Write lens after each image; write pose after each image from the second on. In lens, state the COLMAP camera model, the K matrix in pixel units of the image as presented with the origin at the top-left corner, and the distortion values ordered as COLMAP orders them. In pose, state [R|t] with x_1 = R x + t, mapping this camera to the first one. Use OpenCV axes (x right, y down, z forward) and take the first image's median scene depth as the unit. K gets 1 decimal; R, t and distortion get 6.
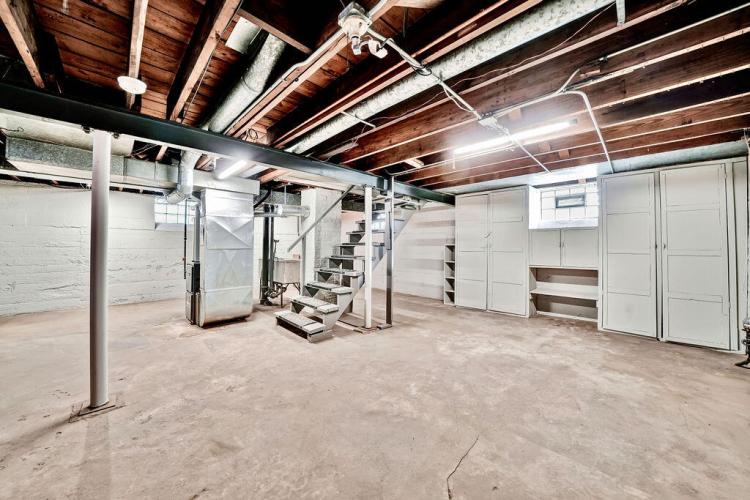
lens RADIAL K [[267.5, 0, 371.6], [0, 267.5, 246.0], [0, 0, 1]] dist [-0.017299, 0.000444]
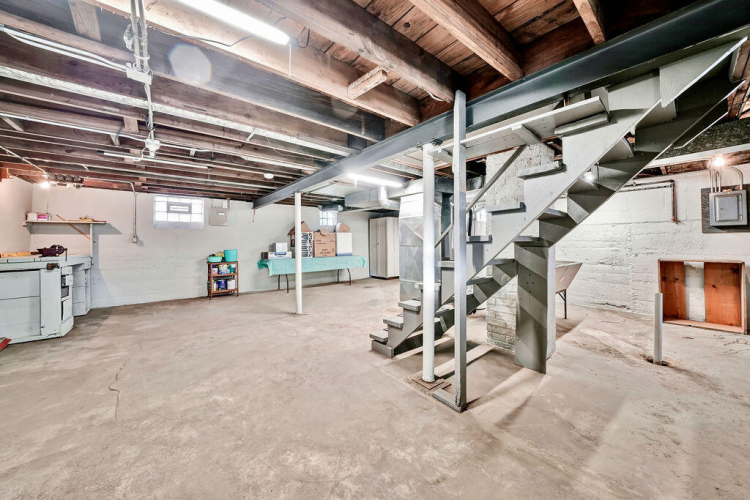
lens RADIAL K [[267.5, 0, 370.8], [0, 267.5, 244.1], [0, 0, 1]] dist [-0.017299, 0.000444]
pose [[-0.113744, -0.003600, -0.993504, 1.017945], [0.000881, 0.999993, -0.003724, 0.012267], [0.993510, -0.001299, -0.113740, 1.630536]]
